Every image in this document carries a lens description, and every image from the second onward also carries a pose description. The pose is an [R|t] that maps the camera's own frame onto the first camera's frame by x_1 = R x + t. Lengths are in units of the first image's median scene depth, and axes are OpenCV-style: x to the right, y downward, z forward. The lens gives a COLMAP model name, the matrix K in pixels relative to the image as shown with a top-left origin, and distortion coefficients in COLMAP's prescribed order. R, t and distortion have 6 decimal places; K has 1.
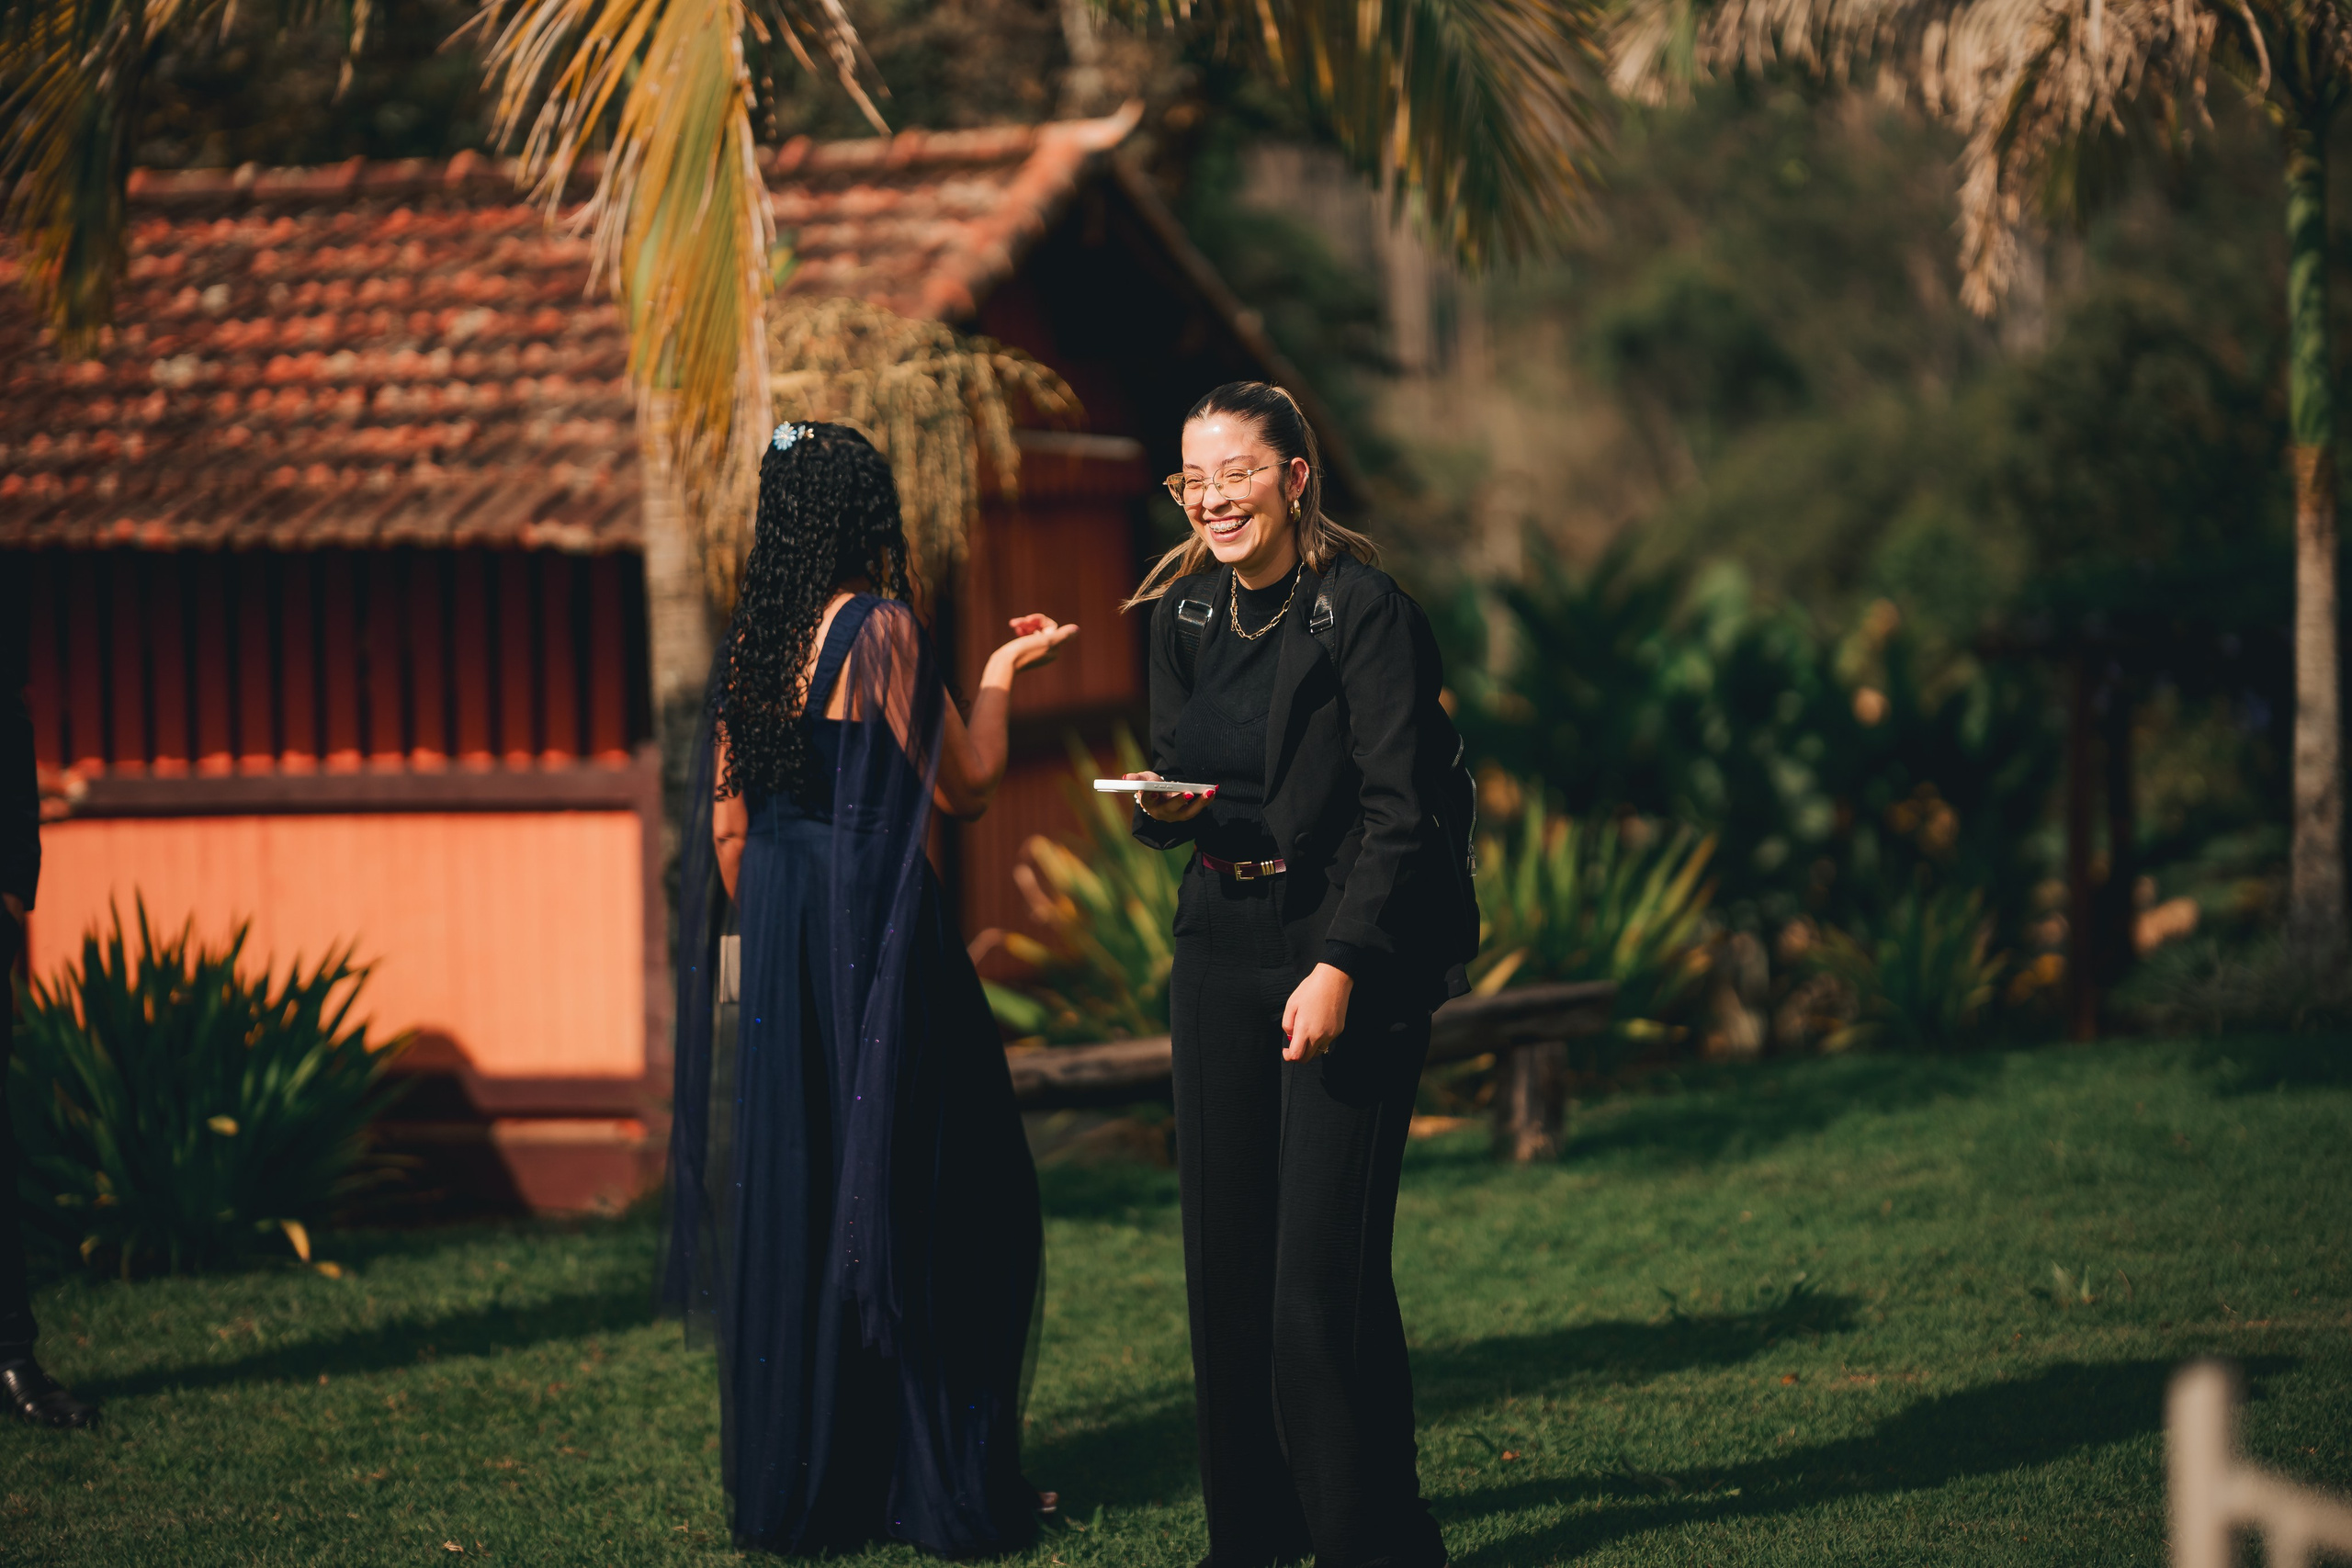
lens RADIAL K [[6003.0, 0, 1130.3], [0, 6003.0, 763.9], [0, 0, 1]] dist [0.175005, -0.498239]
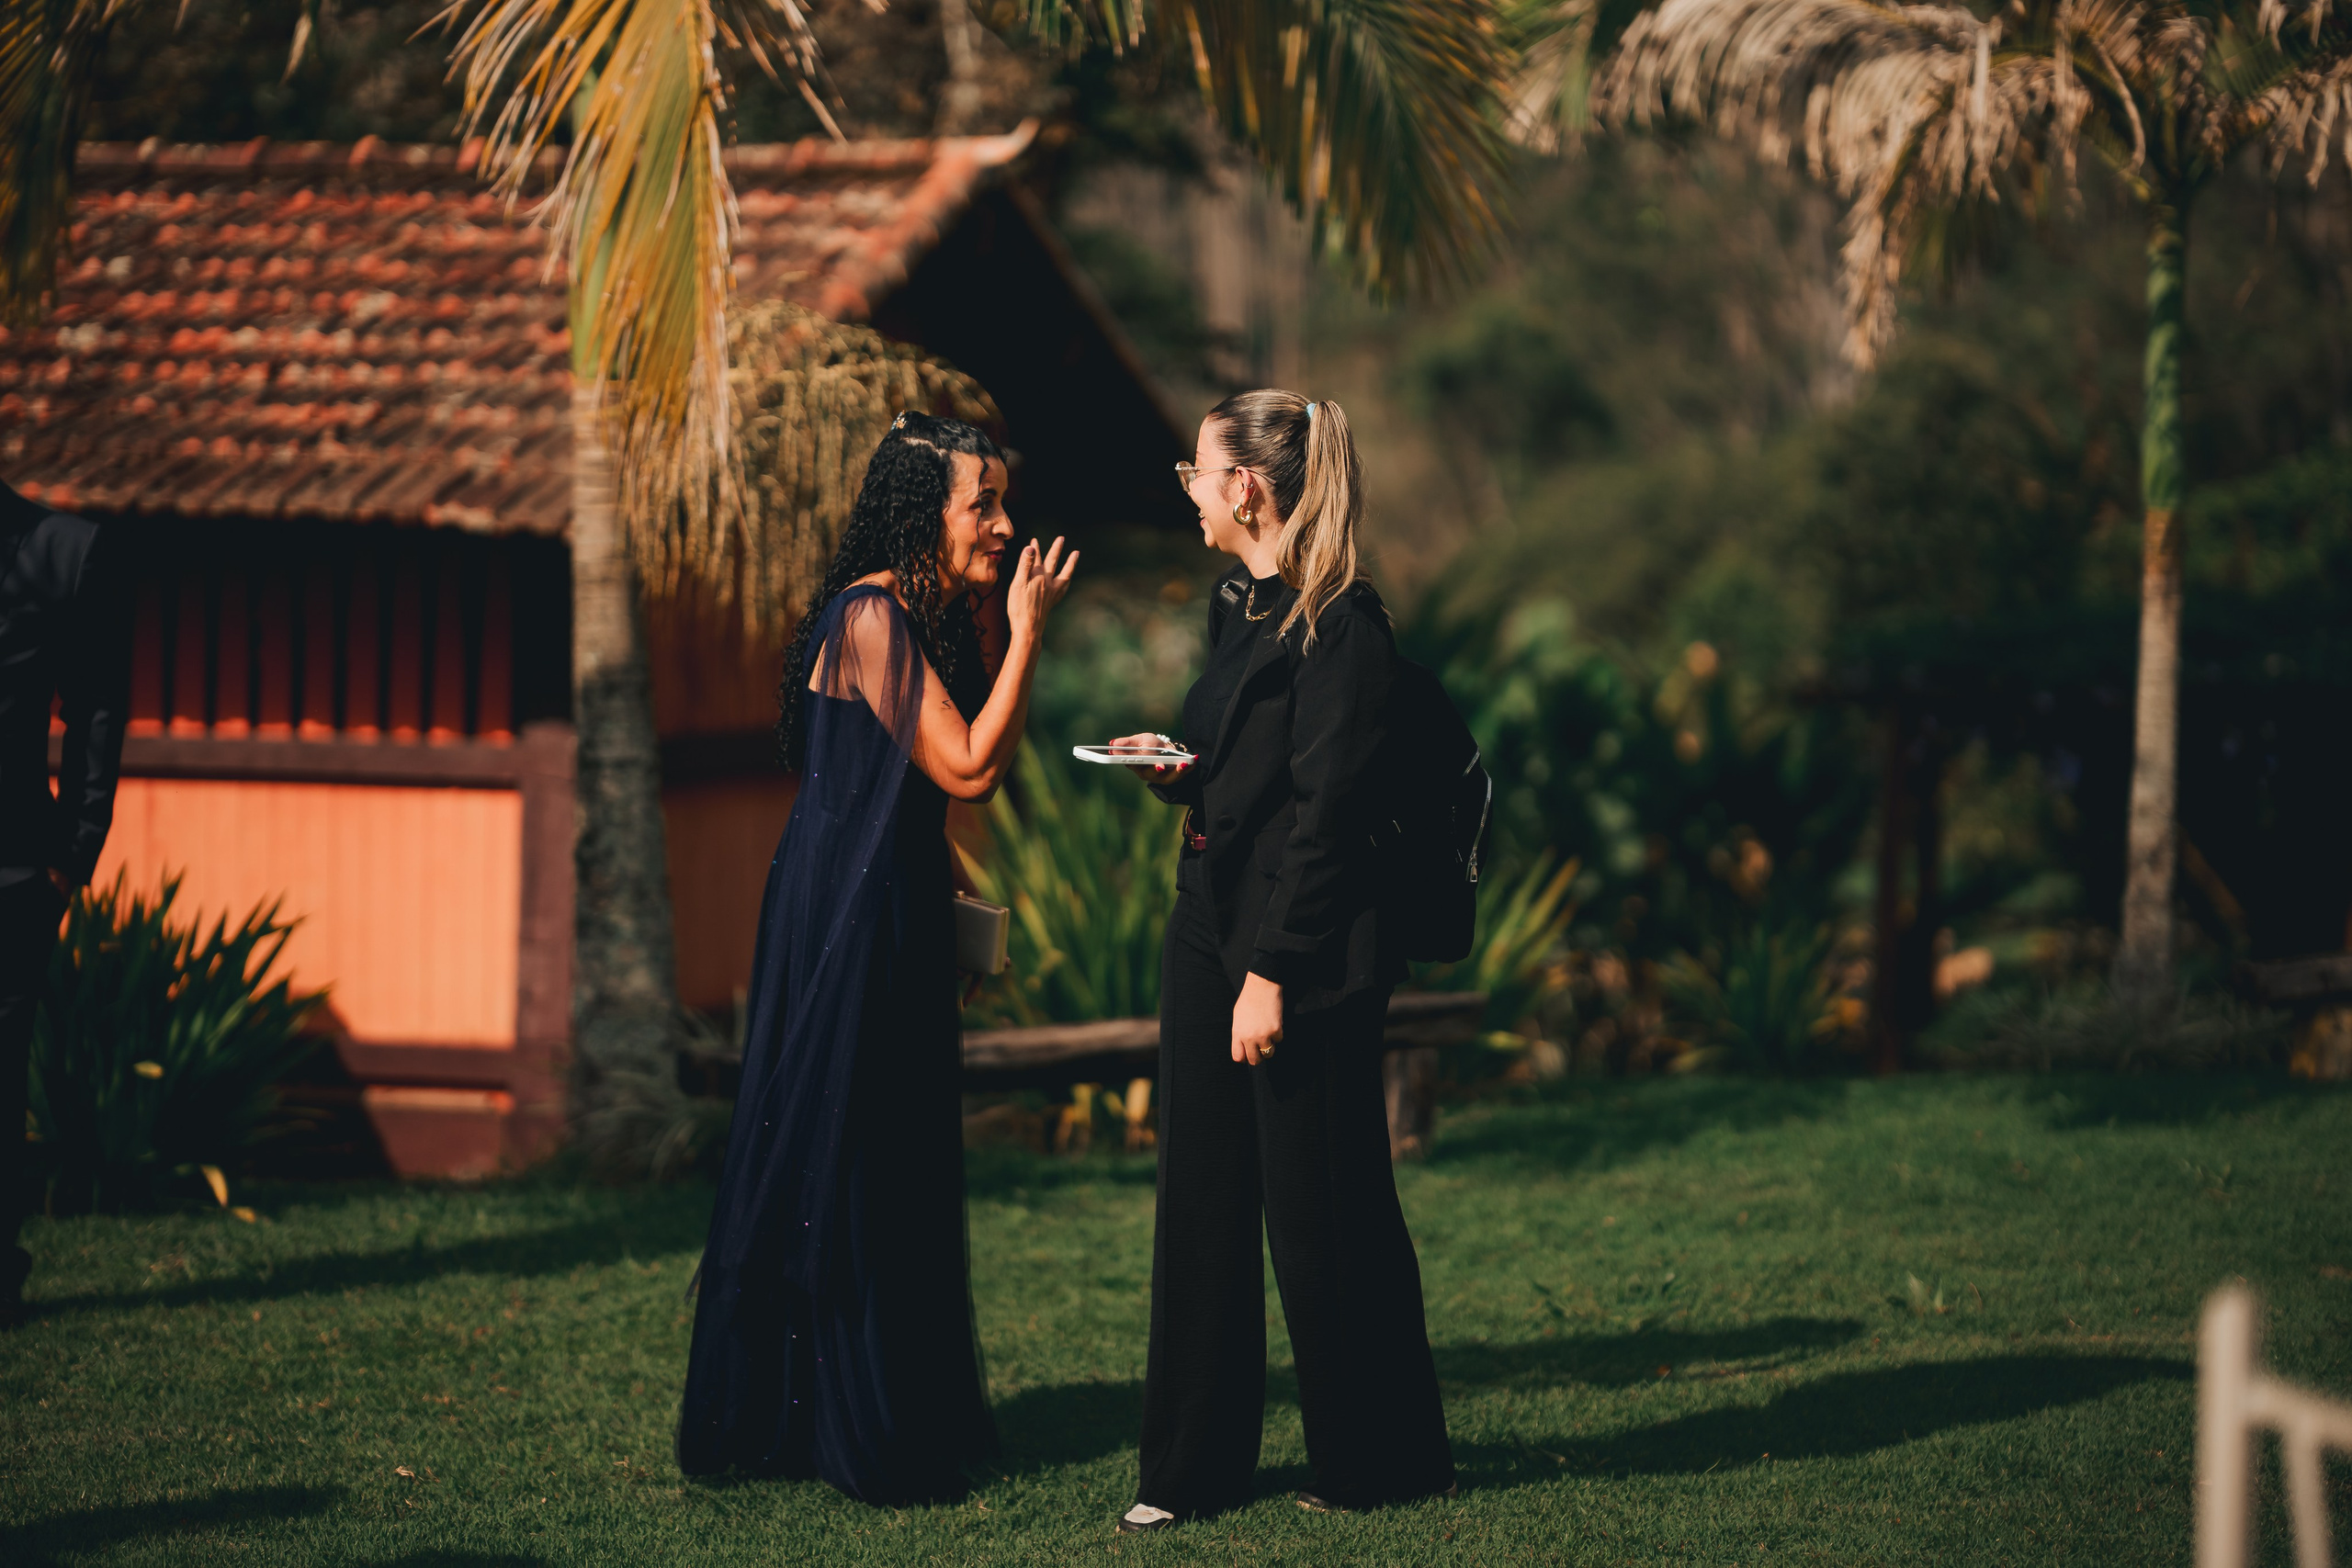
lens RADIAL K [[5977.7, 0, 1150.5], [0, 5977.7, 820.4], [0, 0, 1]] dist [0.161119, -0.139197]
pose [[0.998290, 0.045070, 0.037218, -0.017759], [-0.045329, 0.998953, 0.006147, 0.002738], [-0.036902, -0.007823, 0.999288, -0.032878]]
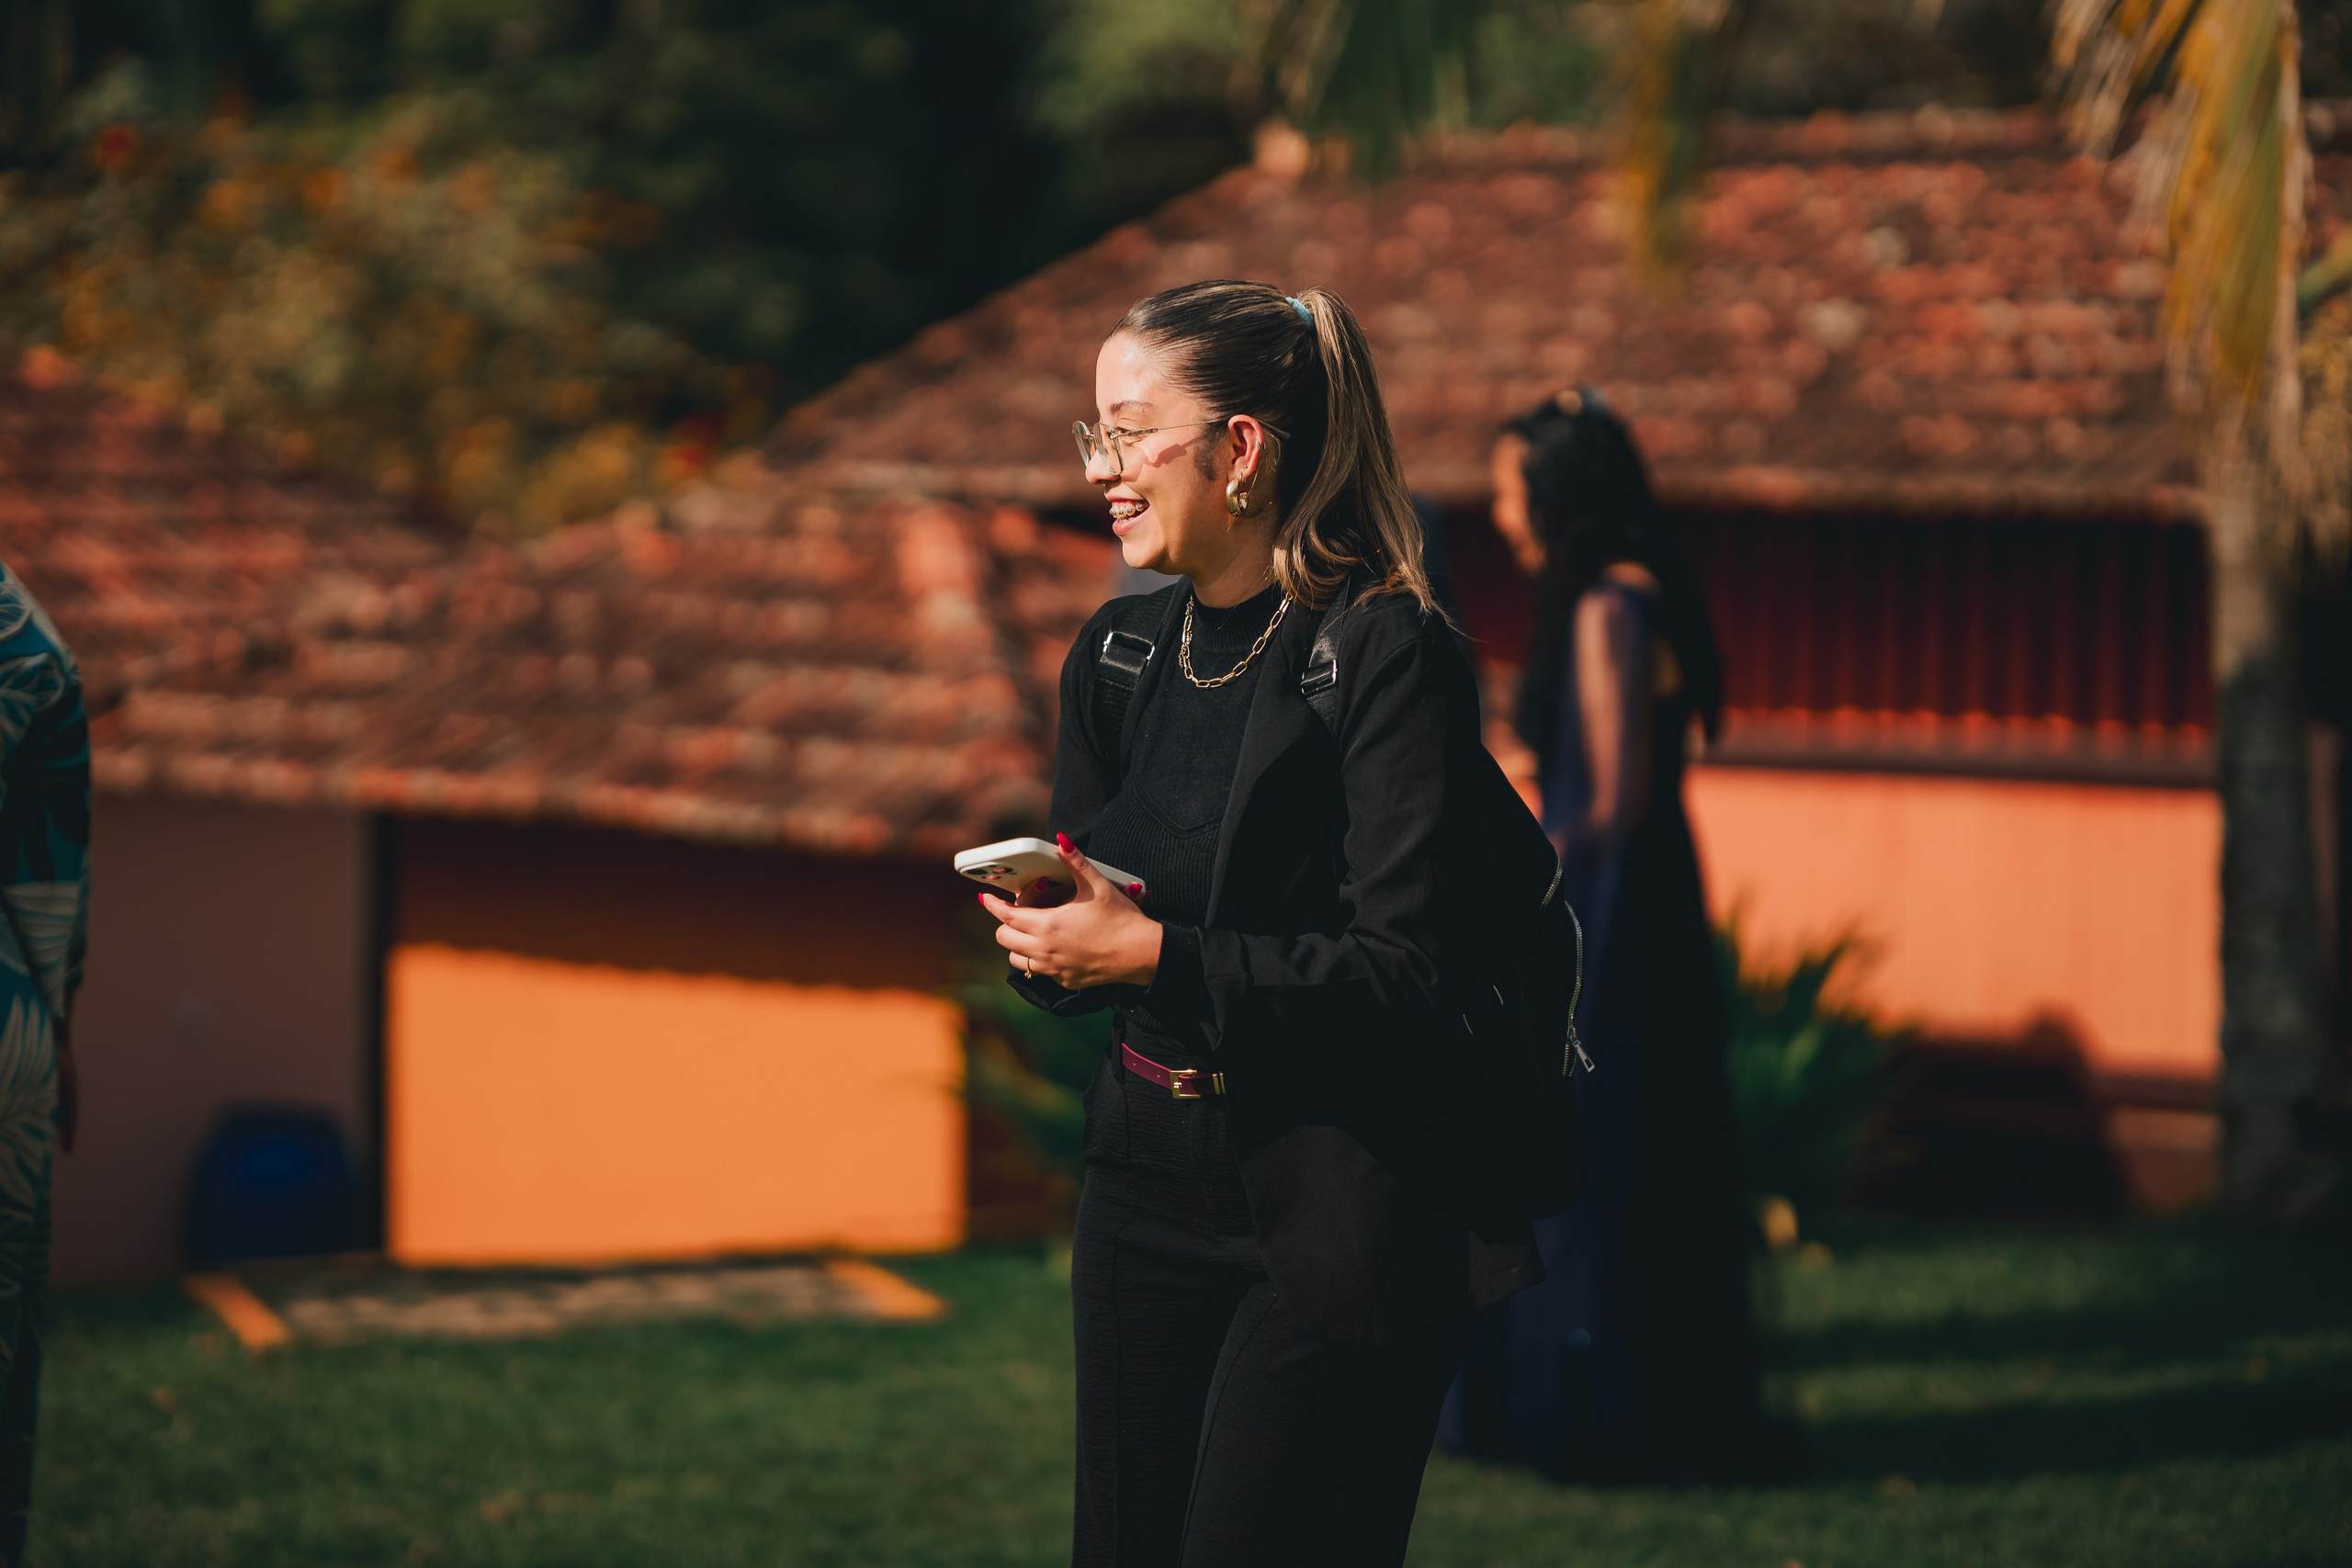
lens RADIAL K [[5826.6, 0, 1176.0], [0, 5826.6, 784.0], [0, 0, 1]] dist [0.181265, 0.152404]
pose [[0.954569, 0.048508, -0.294015, 0.036858], [-0.044874, 0.998810, 0.019097, -0.004368], [0.294591, -0.005036, 0.955610, 0.078241]]
